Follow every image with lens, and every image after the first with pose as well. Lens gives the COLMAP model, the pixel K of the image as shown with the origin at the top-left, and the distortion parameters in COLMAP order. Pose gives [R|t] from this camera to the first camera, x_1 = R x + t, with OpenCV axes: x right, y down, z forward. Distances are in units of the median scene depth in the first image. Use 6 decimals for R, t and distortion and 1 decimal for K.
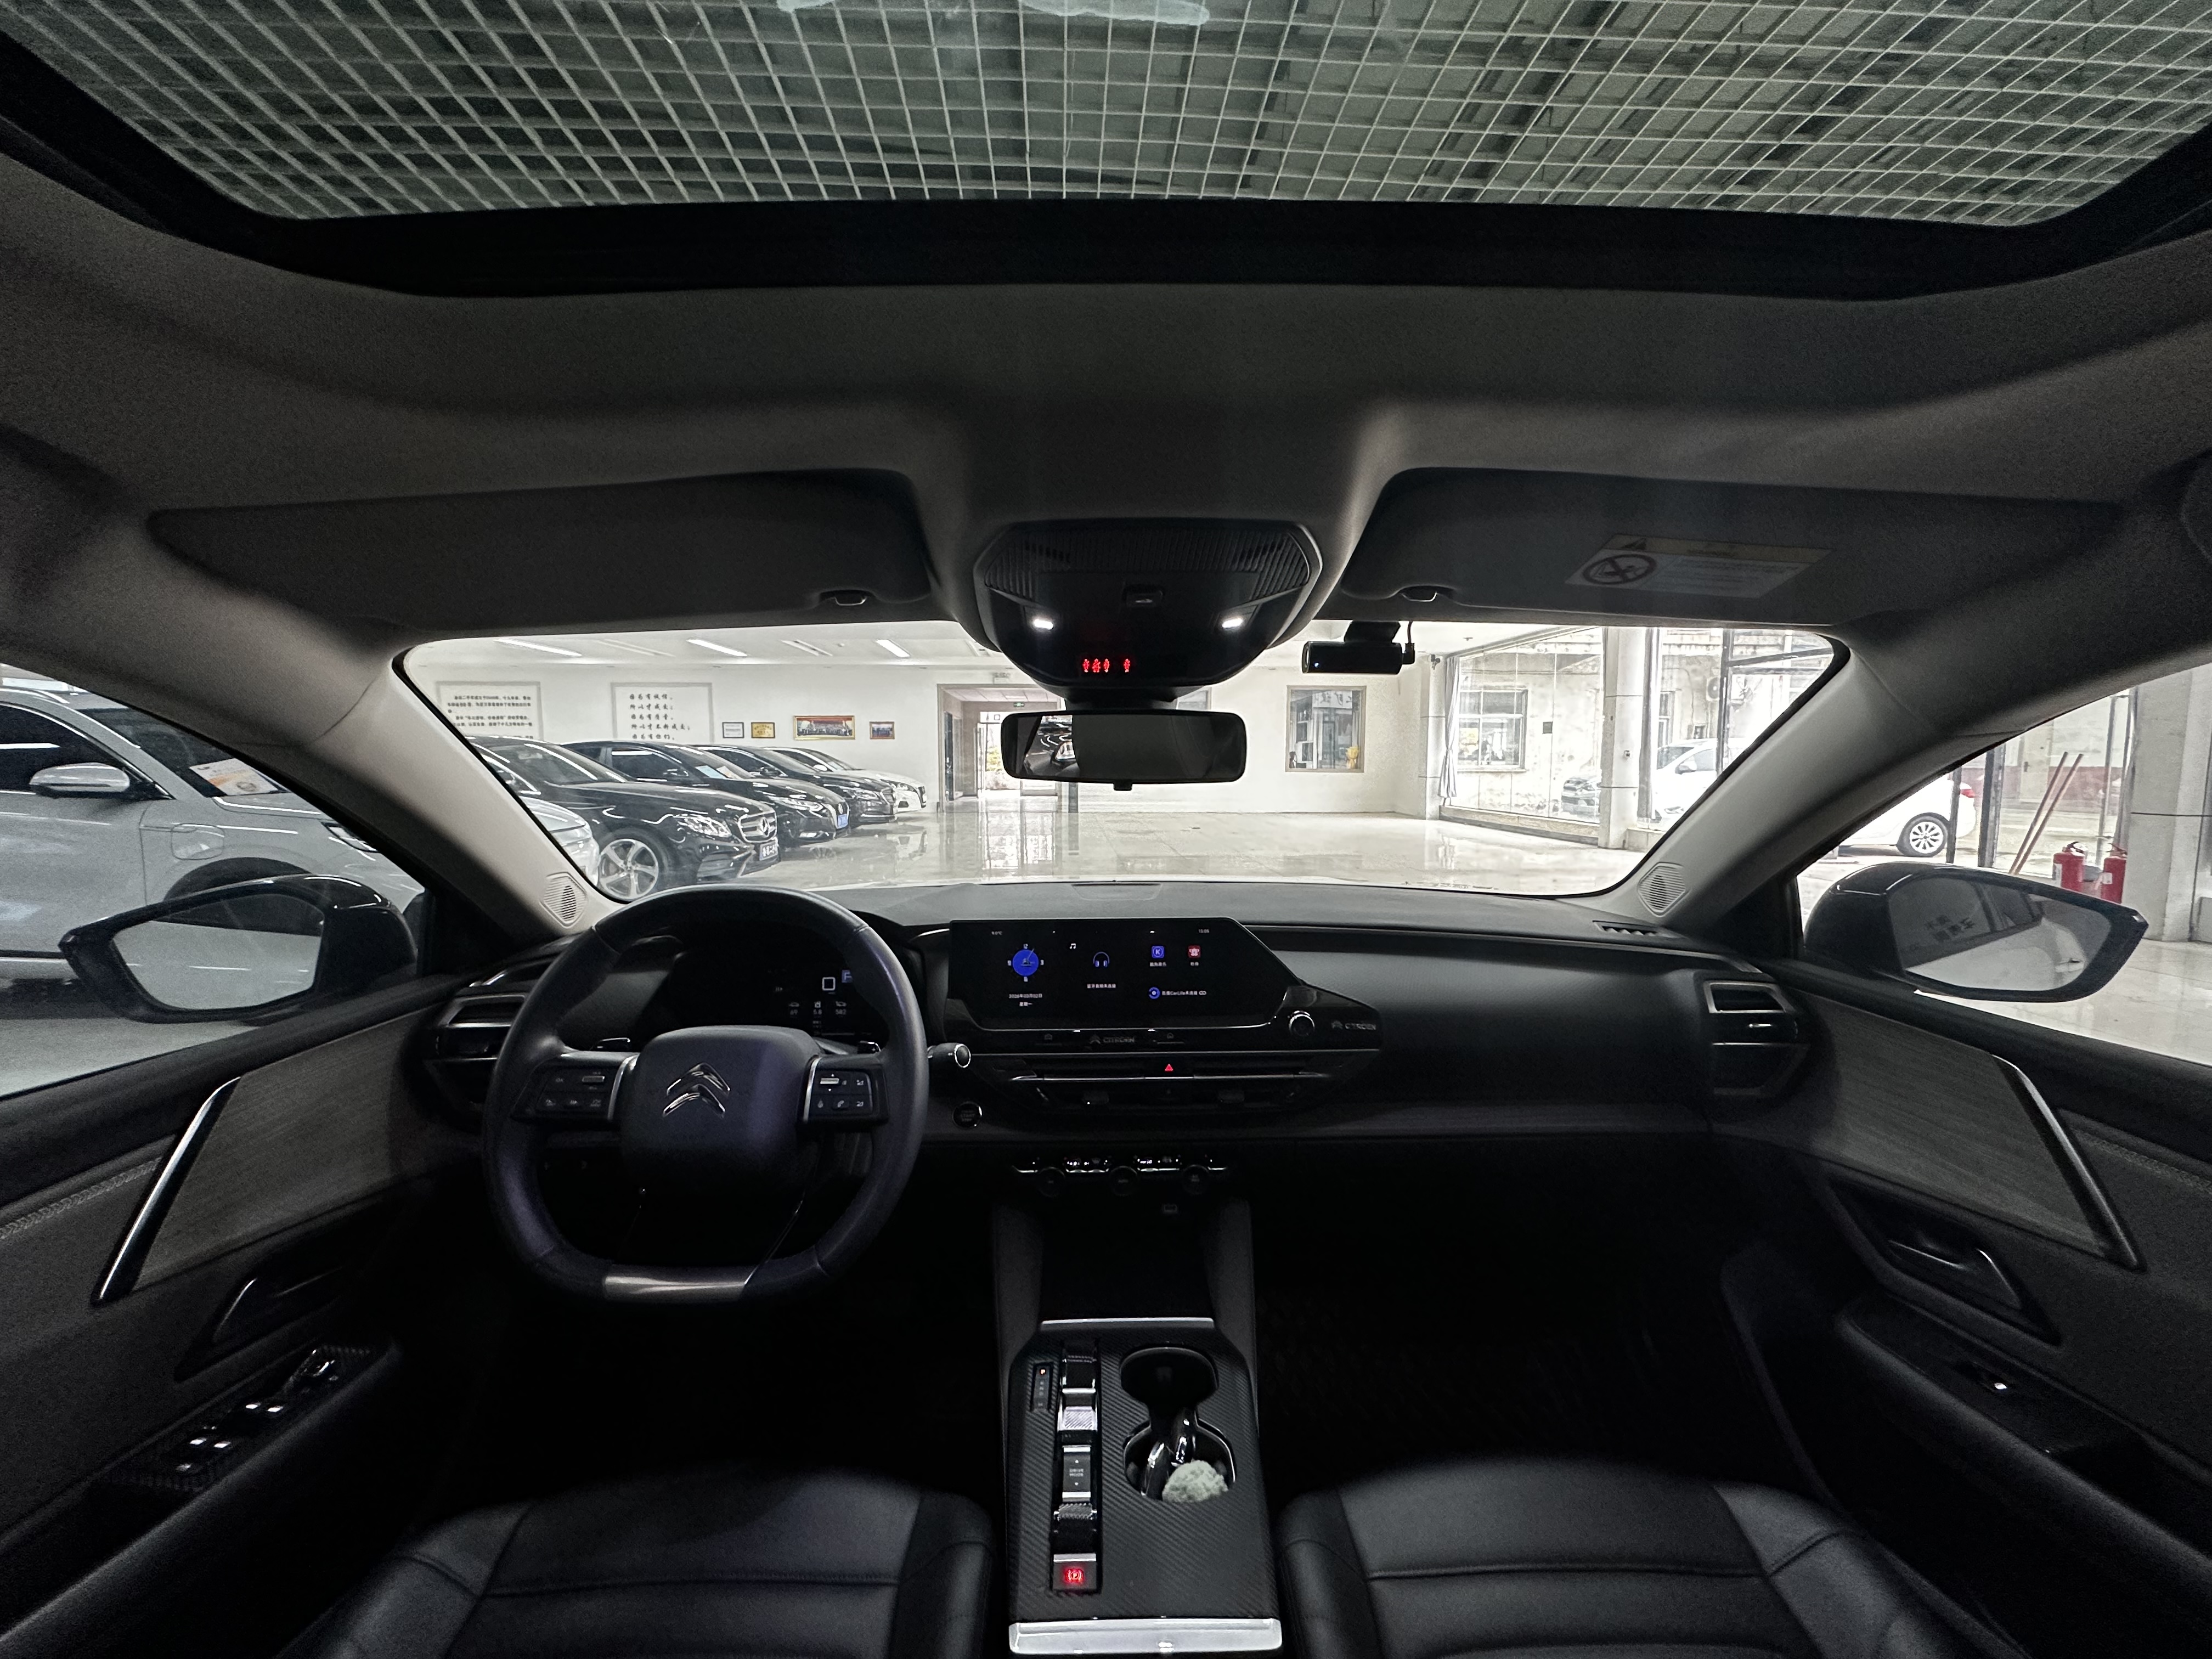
lens RADIAL K [[882.9, 0, 1104.1], [0, 882.9, 831.6], [0, 0, 1]] dist [0.000485, 0.000091]
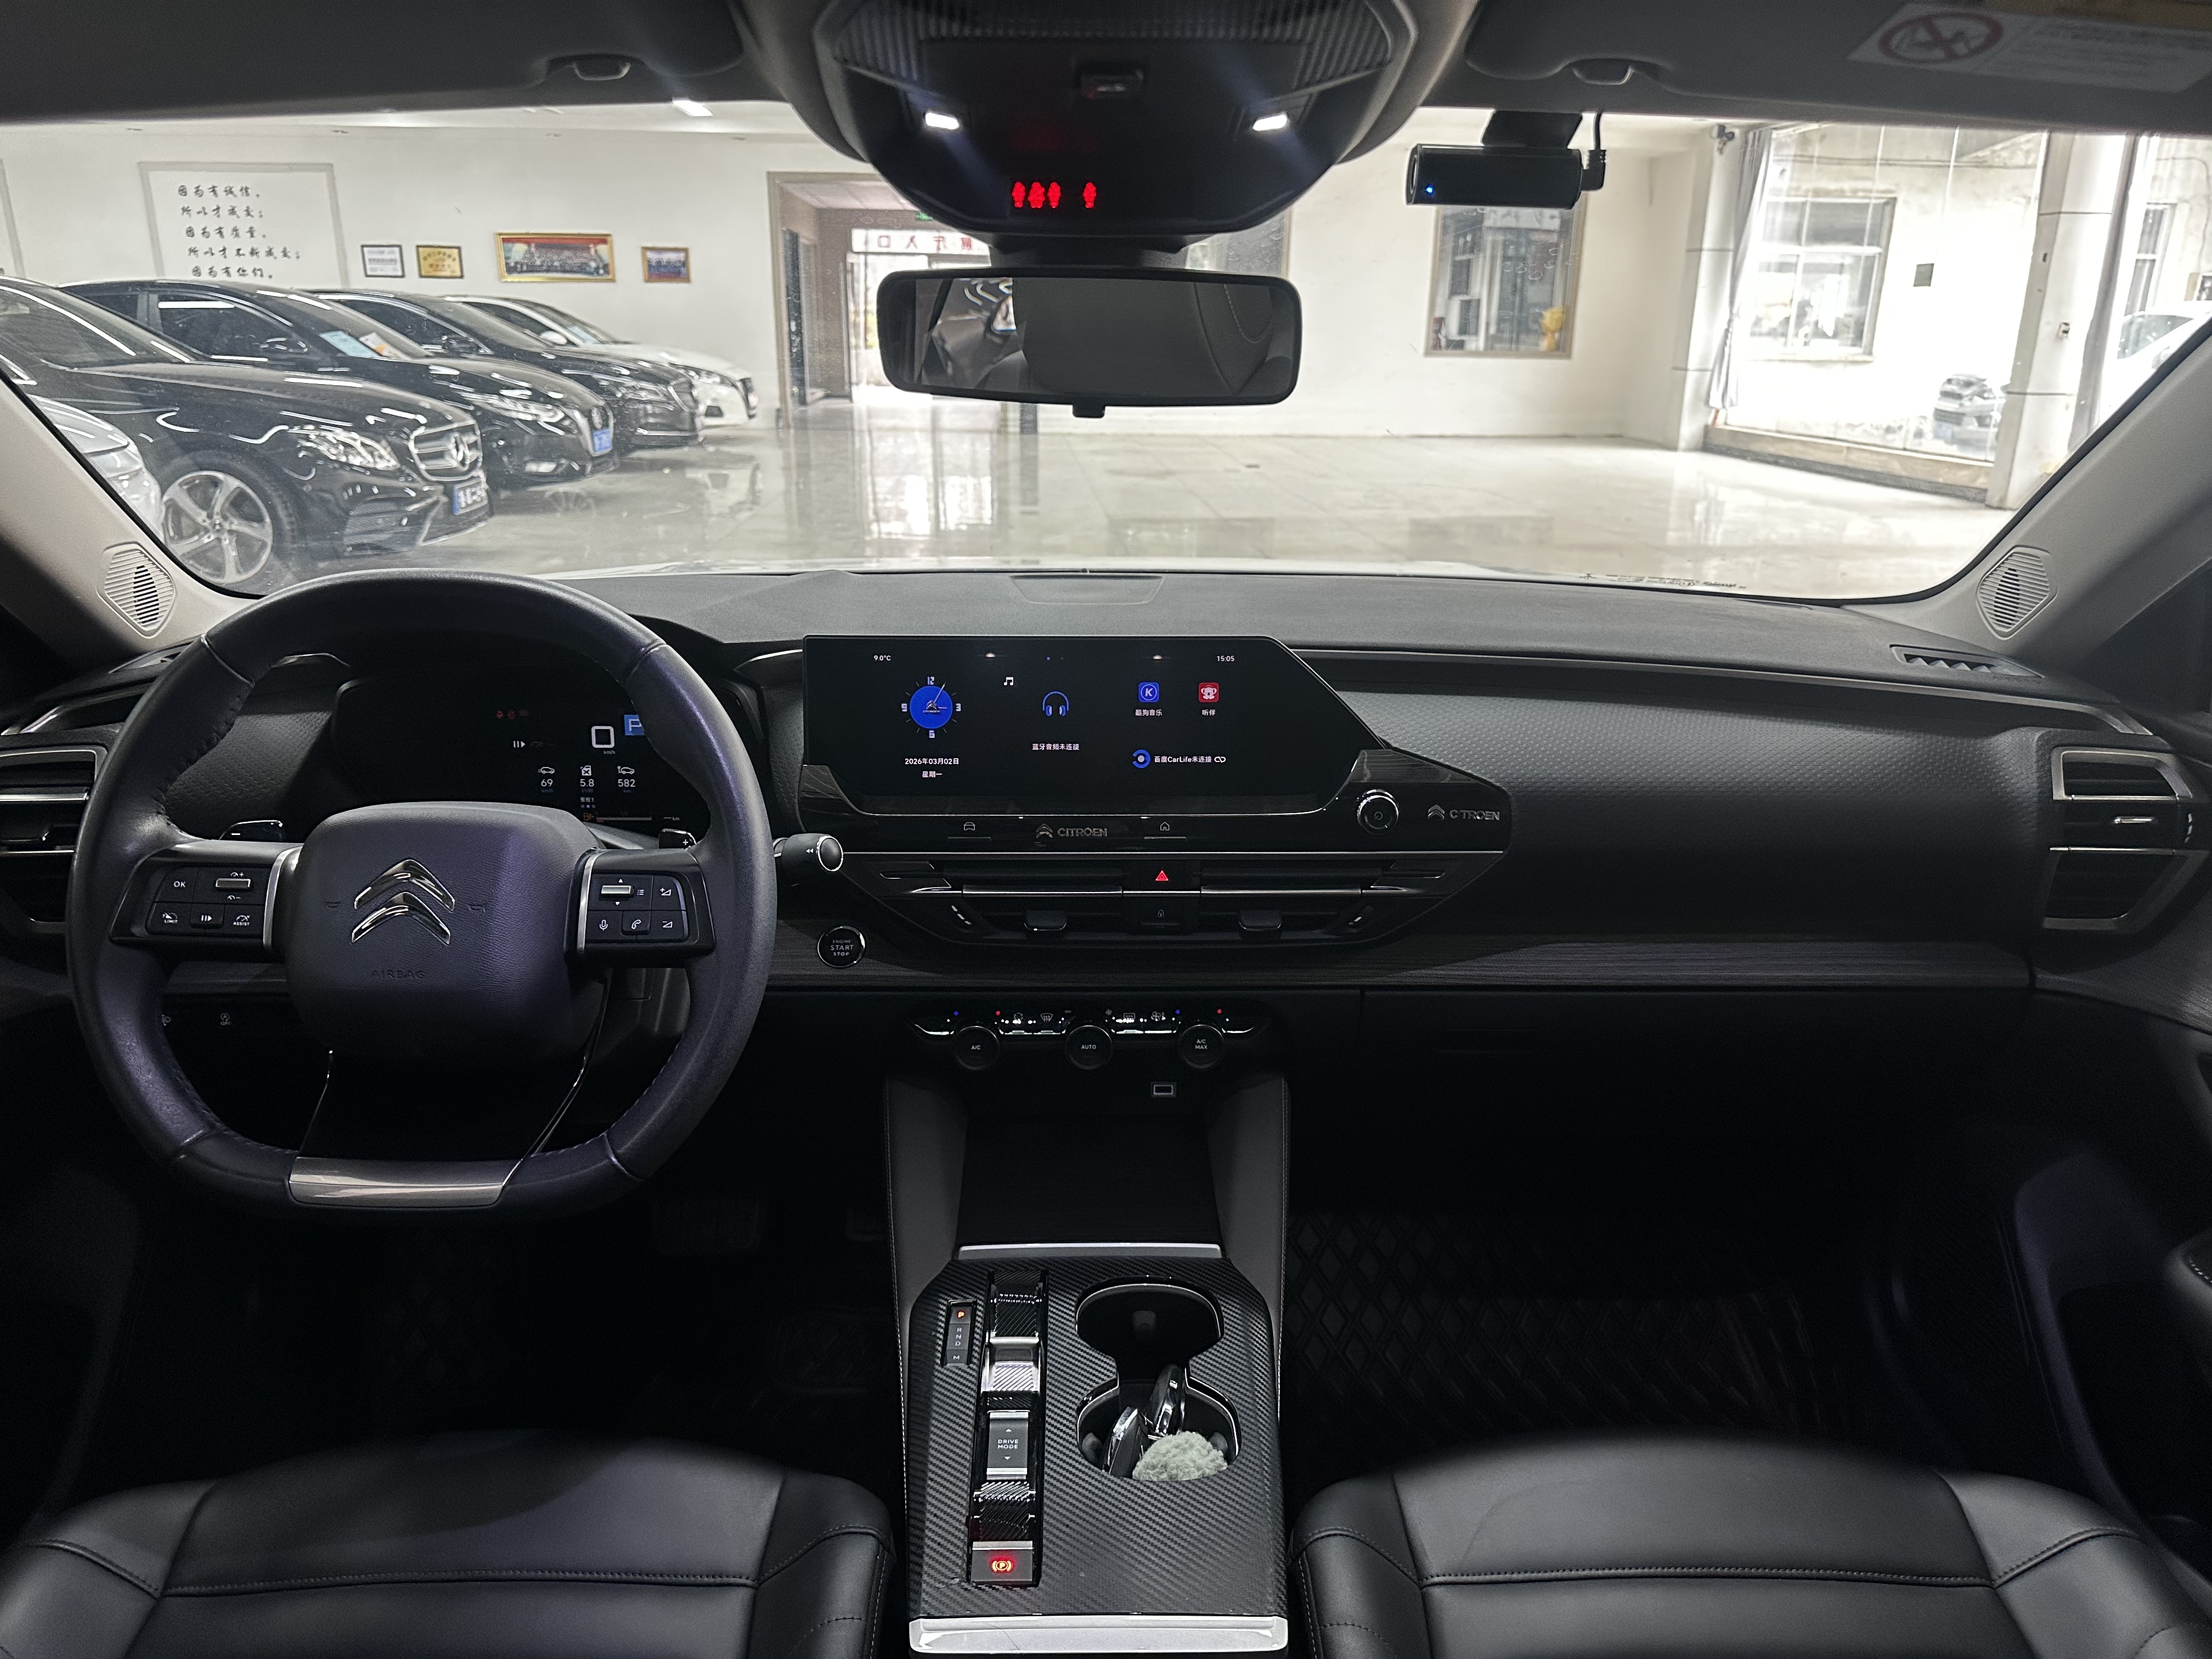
lens RADIAL K [[1579.4, 0, 1091.1], [0, 1579.4, 842.0], [0, 0, 1]] dist [0.037254, -0.047530]
pose [[0.999935, 0.010241, 0.005019, 0.016745], [-0.011121, 0.973055, 0.230304, -0.010728], [-0.002525, -0.230345, 0.973106, -0.070457]]
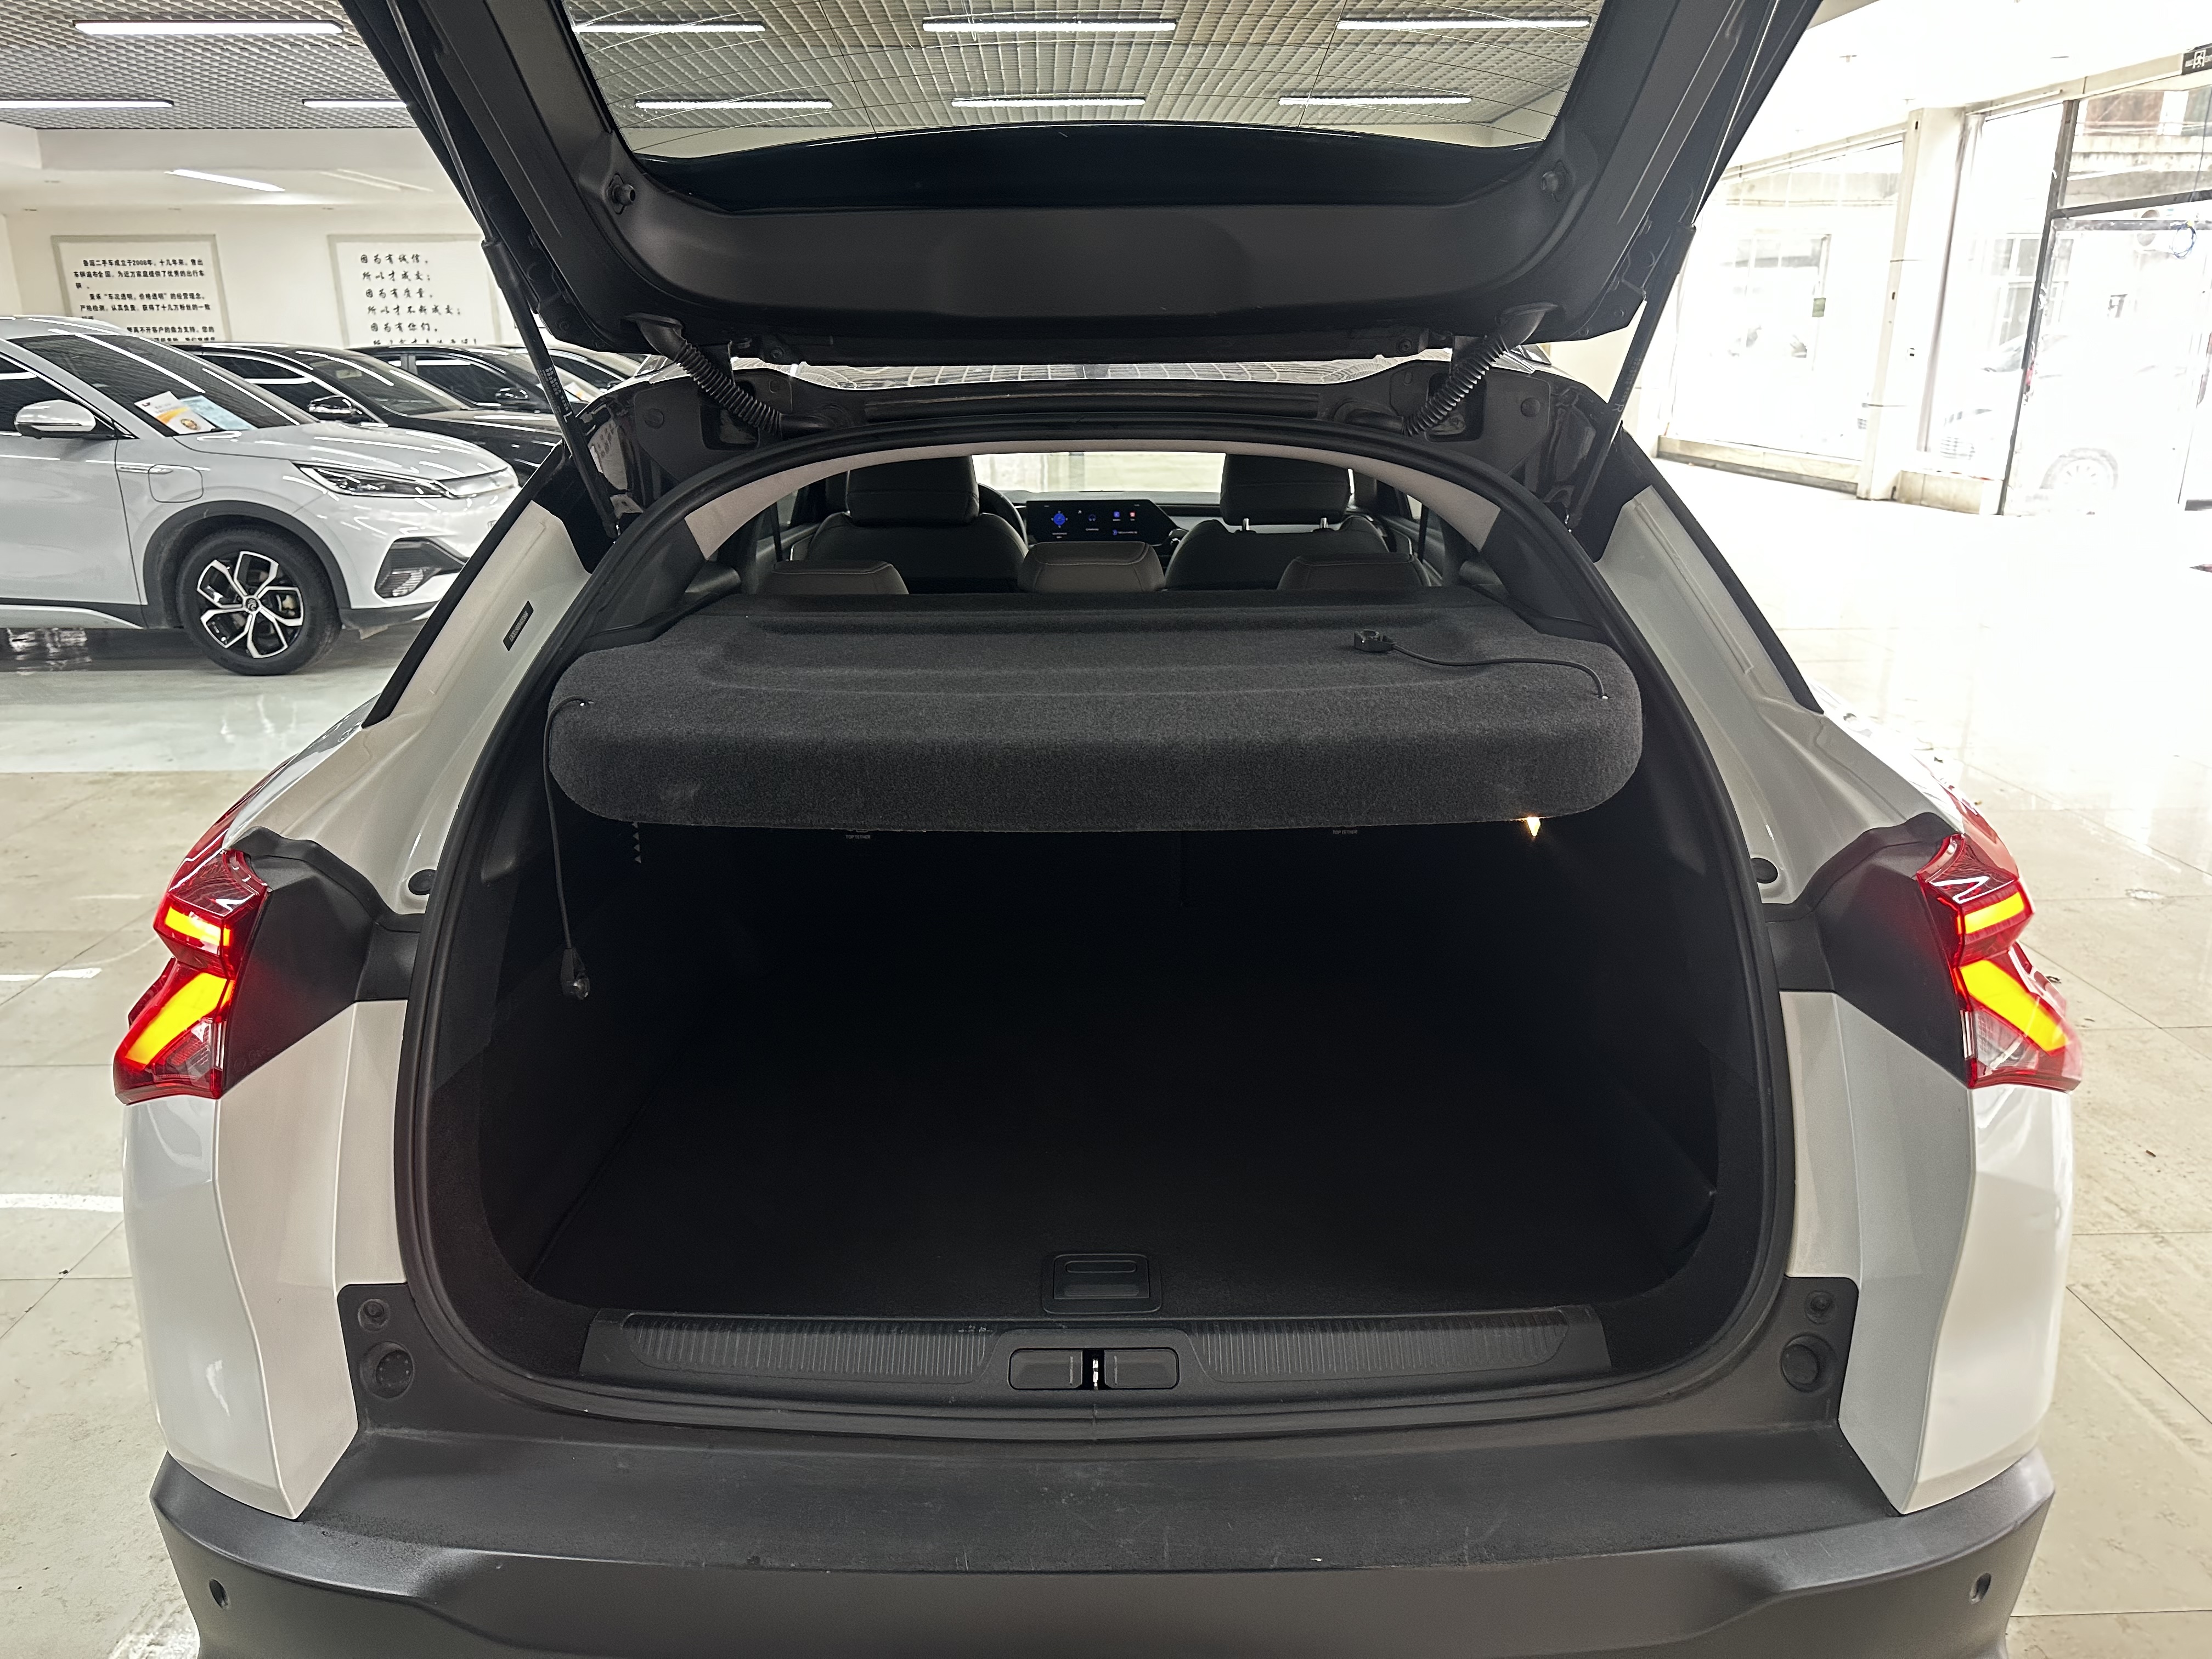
lens RADIAL K [[1579.4, 0, 1115.4], [0, 1579.4, 838.6], [0, 0, 1]] dist [0.037254, -0.047530]
pose [[0.999903, -0.001118, -0.013875, 0.110445], [0.004109, 0.976068, 0.217425, 0.063541], [0.013299, -0.217461, 0.975978, -3.081516]]
